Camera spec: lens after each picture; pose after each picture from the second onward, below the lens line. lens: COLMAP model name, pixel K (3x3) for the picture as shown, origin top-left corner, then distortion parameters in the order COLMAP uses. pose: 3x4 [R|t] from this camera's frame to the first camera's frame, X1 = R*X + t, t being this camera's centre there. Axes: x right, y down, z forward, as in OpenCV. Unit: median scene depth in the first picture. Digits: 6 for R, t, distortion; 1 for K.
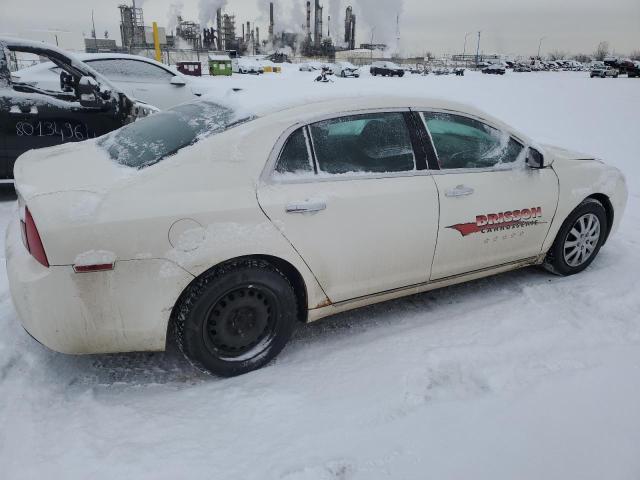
lens RADIAL K [[500.8, 0, 320.0], [0, 500.8, 240.0], [0, 0, 1]] dist [0.038361, -0.004312]
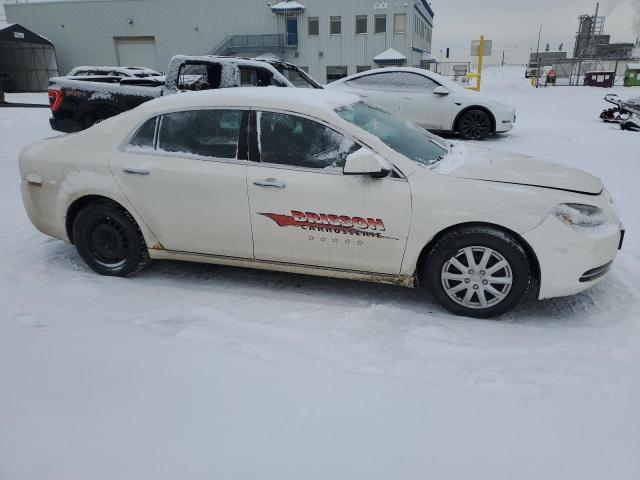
lens RADIAL K [[500.8, 0, 320.0], [0, 500.8, 240.0], [0, 0, 1]] dist [0.038361, -0.004312]
pose [[0.710795, 0.210111, -0.671285, 1.143539], [-0.225093, 0.972104, 0.065926, -0.073818], [0.666411, 0.104241, 0.738262, 0.267629]]
